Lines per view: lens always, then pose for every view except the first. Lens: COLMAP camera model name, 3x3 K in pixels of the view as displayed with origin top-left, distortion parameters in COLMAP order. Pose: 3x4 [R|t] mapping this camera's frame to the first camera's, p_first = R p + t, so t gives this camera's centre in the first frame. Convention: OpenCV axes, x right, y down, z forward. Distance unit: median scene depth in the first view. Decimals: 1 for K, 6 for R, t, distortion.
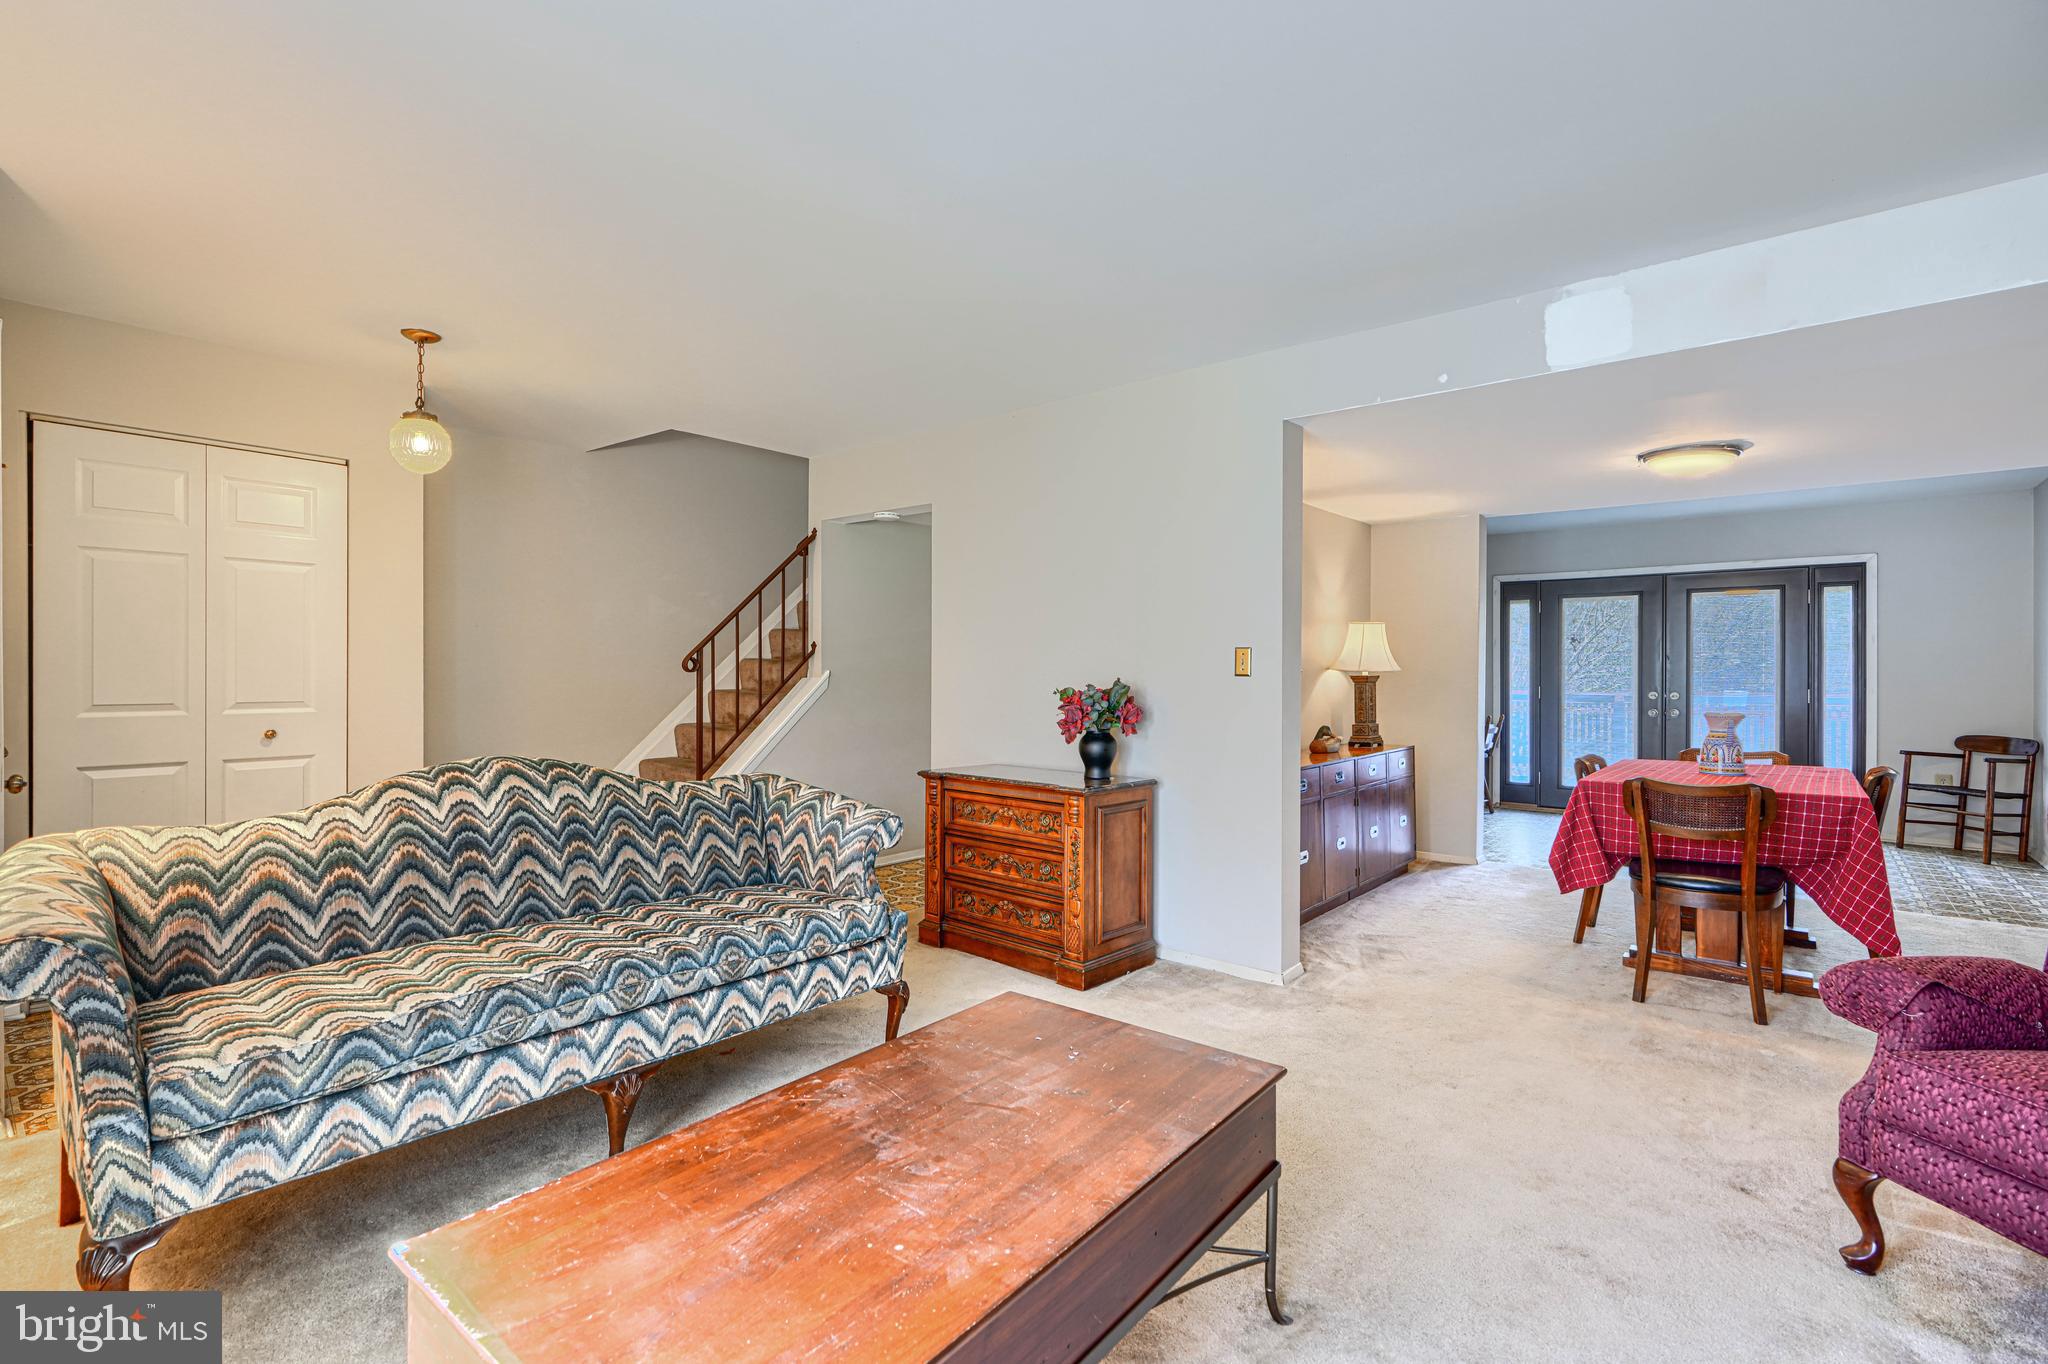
lens RADIAL K [[934.8, 0, 1019.3], [0, 934.8, 669.6], [0, 0, 1]] dist [0.003484, 0.000808]
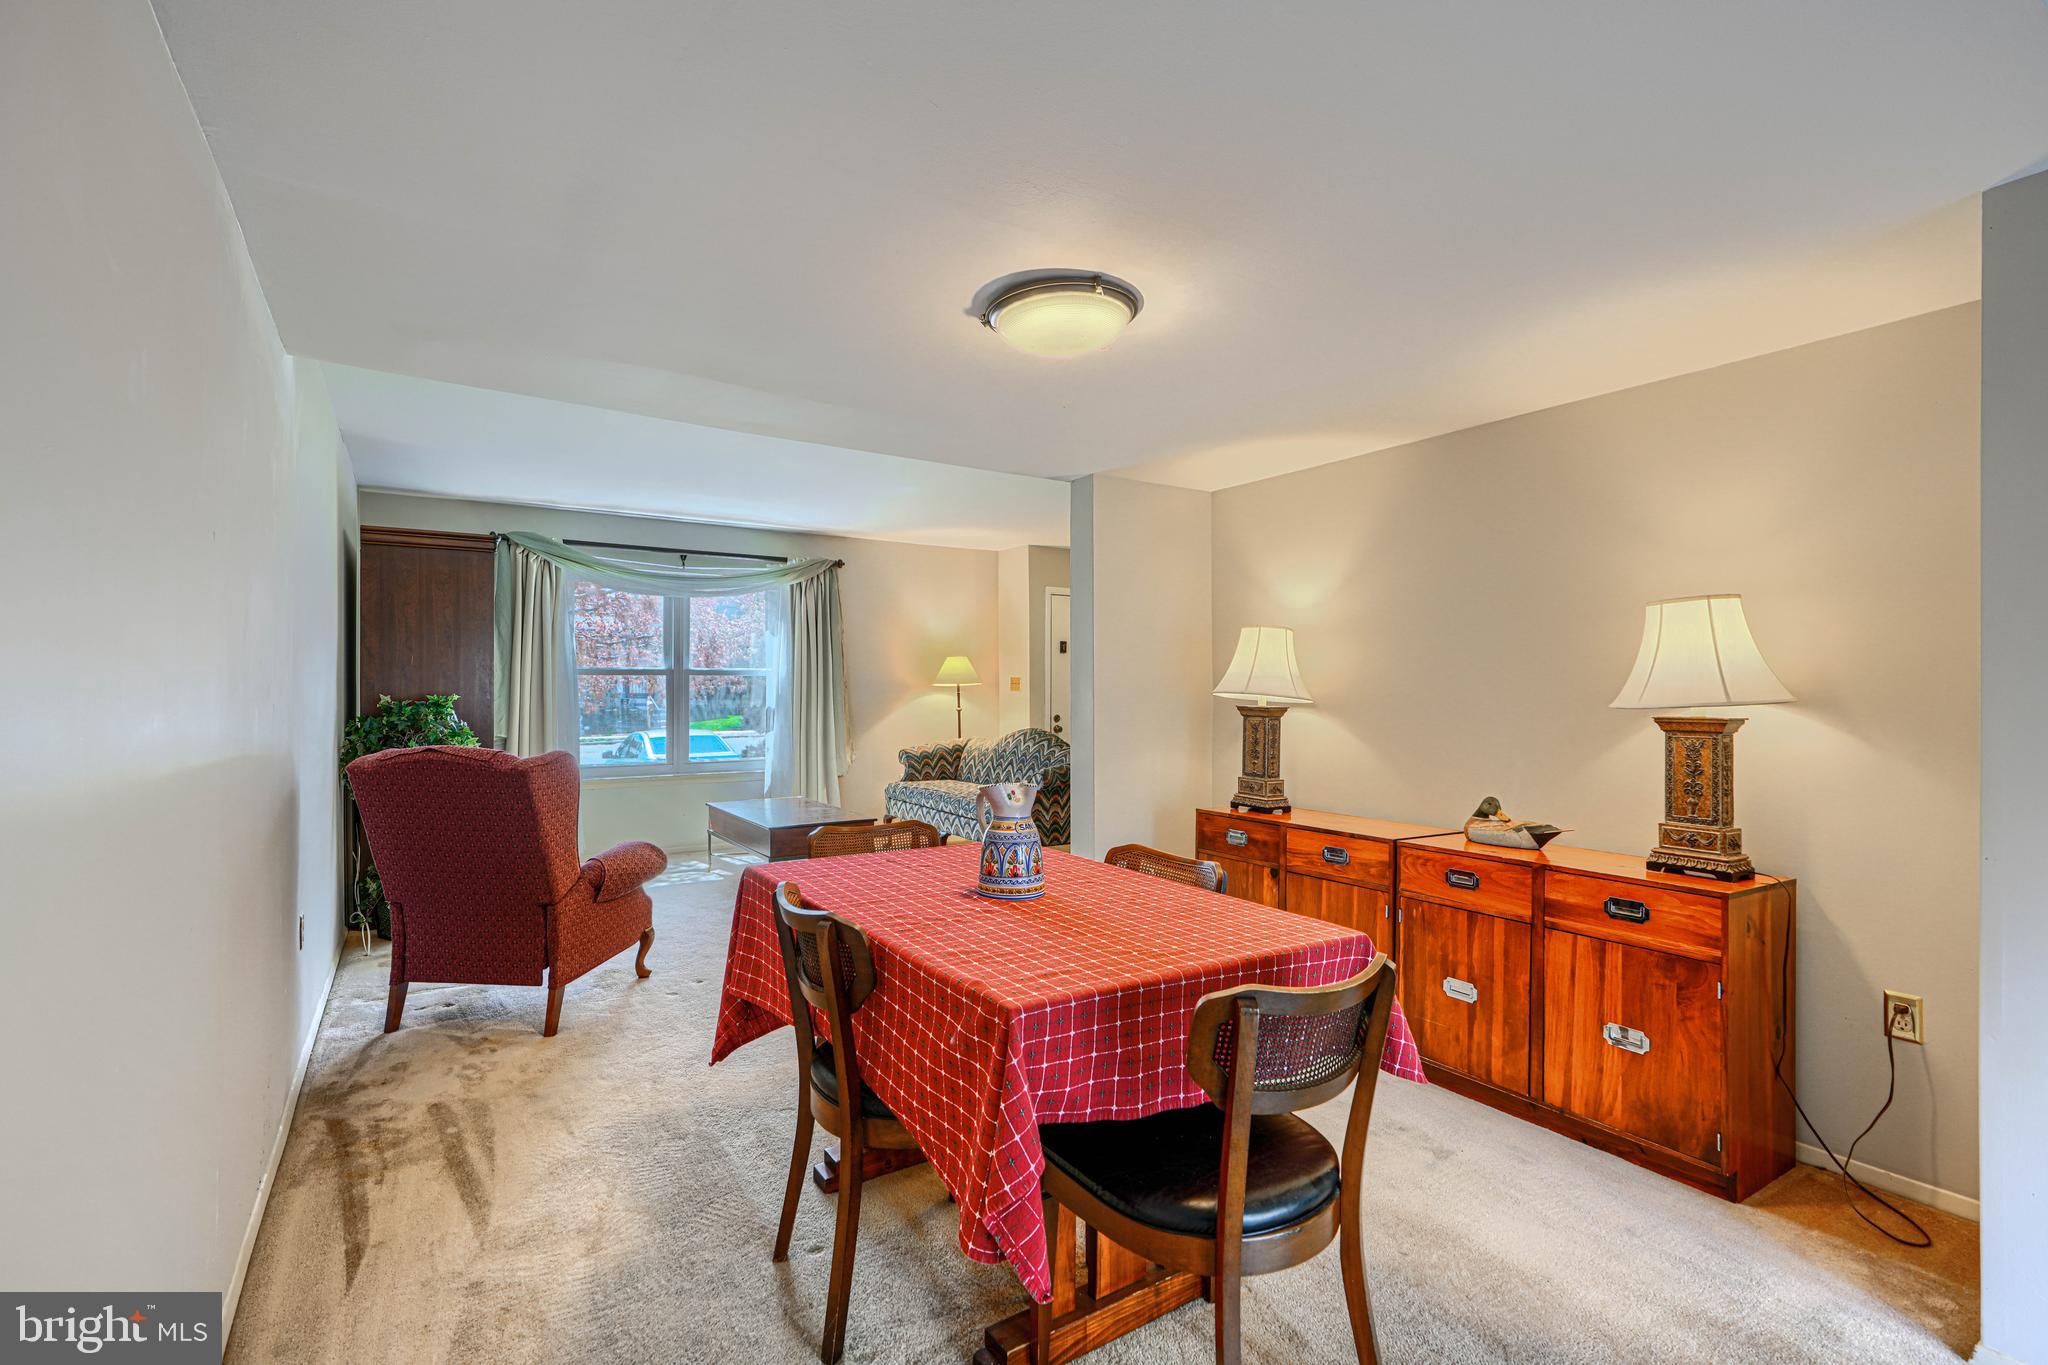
lens RADIAL K [[934.8, 0, 1034.9], [0, 934.8, 691.3], [0, 0, 1]] dist [0.003484, 0.000808]
pose [[-0.290283, 0.000974, -0.956940, 1.880631], [-0.001358, 0.999998, 0.001429, -0.011587], [0.956940, 0.001715, -0.290281, 1.738294]]
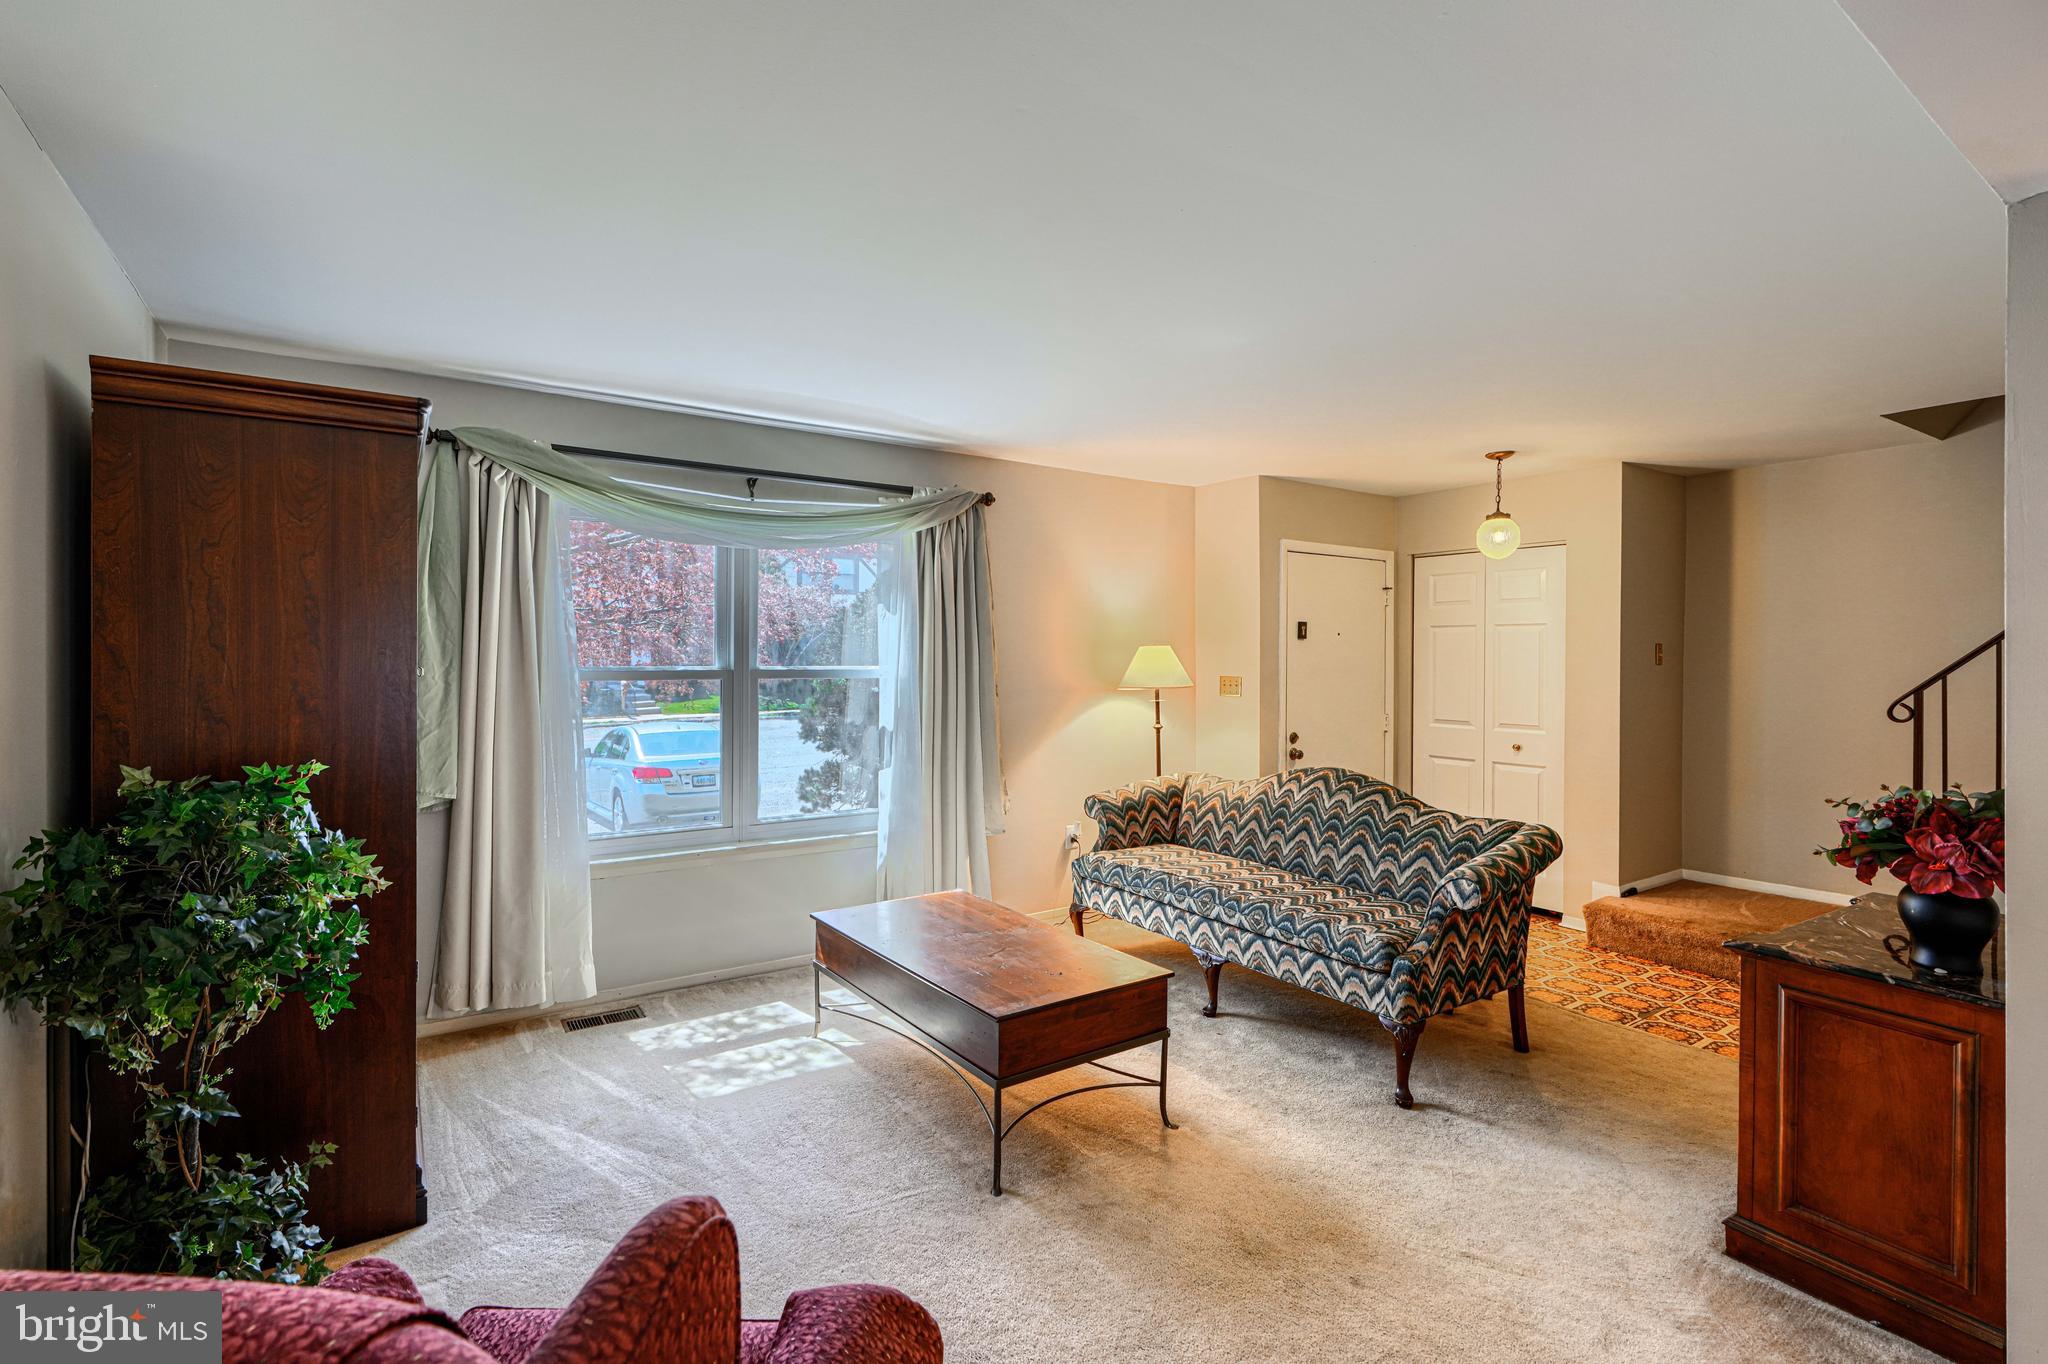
lens RADIAL K [[934.8, 0, 1008.2], [0, 934.8, 666.4], [0, 0, 1]] dist [0.003484, 0.000808]
pose [[-0.280823, 0.003713, -0.959752, 1.065881], [-0.001967, 0.999988, 0.004444, -0.079876], [0.959757, 0.003136, -0.280813, 0.912600]]
